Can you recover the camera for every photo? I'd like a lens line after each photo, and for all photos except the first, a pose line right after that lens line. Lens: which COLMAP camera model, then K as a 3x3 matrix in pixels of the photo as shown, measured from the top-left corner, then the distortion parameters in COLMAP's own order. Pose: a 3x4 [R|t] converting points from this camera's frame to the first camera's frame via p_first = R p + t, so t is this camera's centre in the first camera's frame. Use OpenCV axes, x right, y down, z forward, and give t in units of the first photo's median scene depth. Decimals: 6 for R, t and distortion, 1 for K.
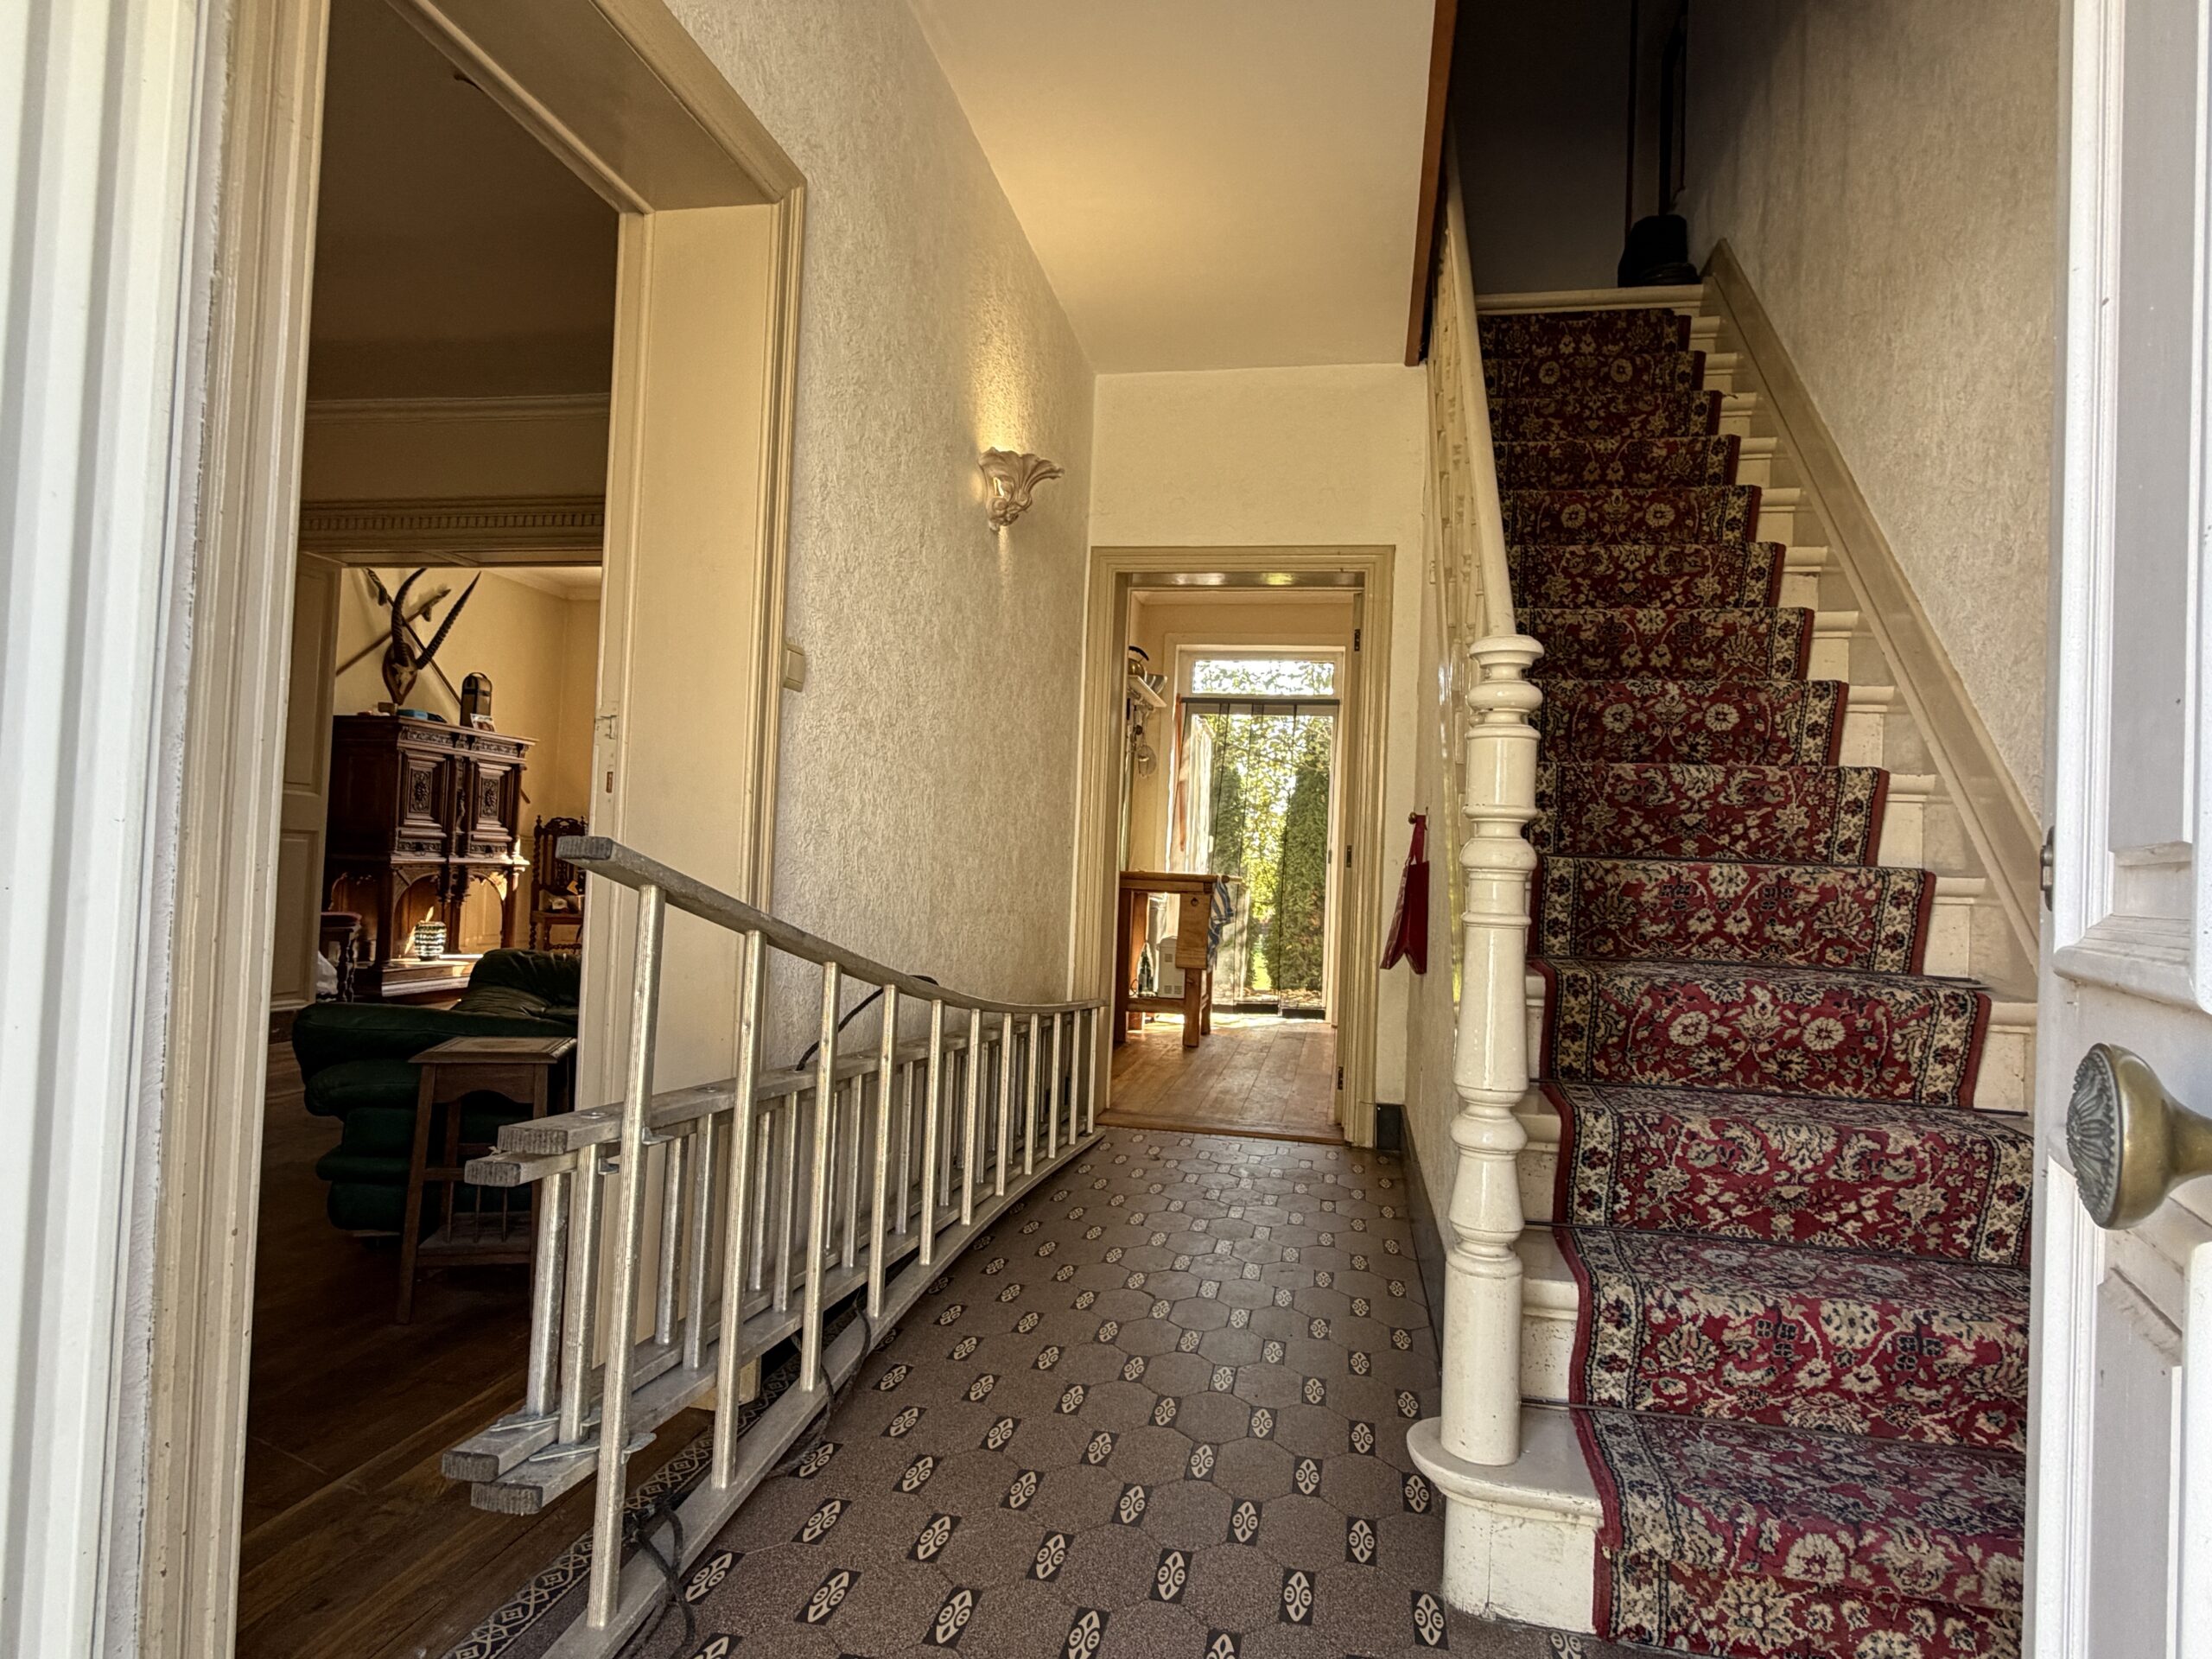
lens RADIAL K [[1255.9, 0, 1106.0], [0, 1255.9, 829.5], [0, 0, 1]] dist [-0.001390, -0.000254]
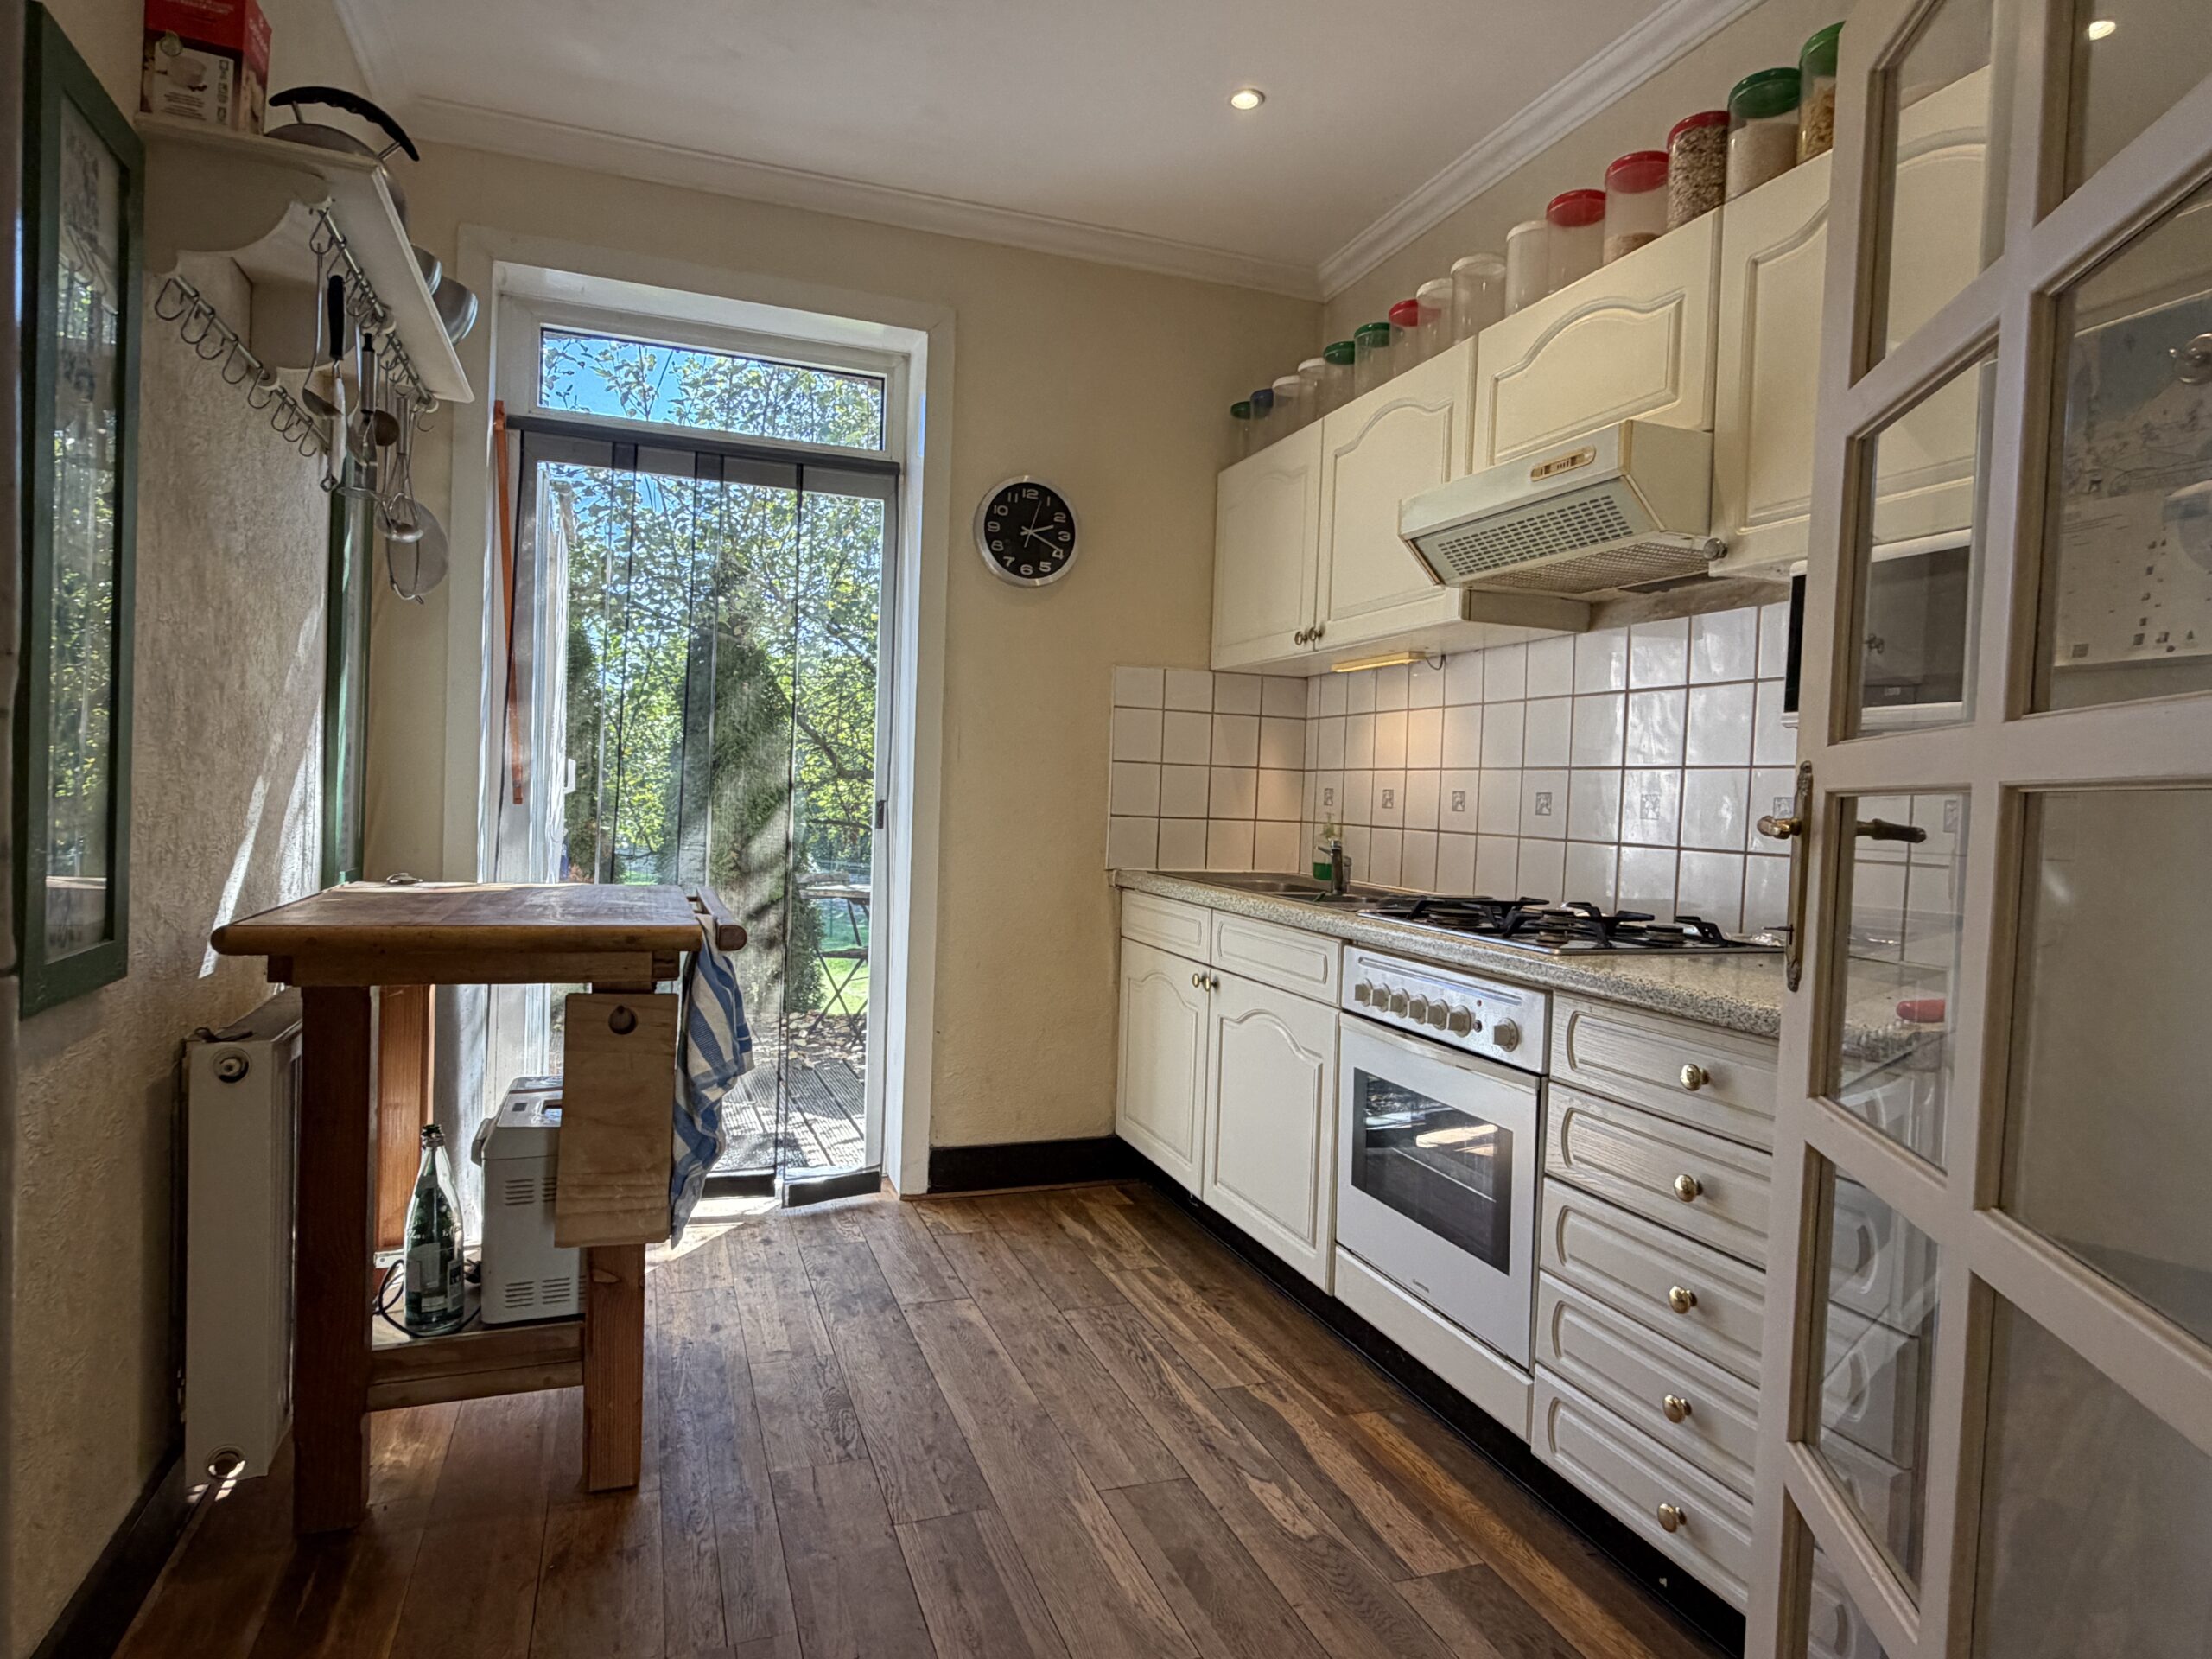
lens RADIAL K [[1255.9, 0, 1106.0], [0, 1255.9, 829.5], [0, 0, 1]] dist [-0.001390, -0.000254]
pose [[0.857152, -0.027391, 0.514335, 0.017707], [-0.013503, 0.997047, 0.075601, -0.009363], [-0.514887, -0.071746, 0.854250, 0.662498]]
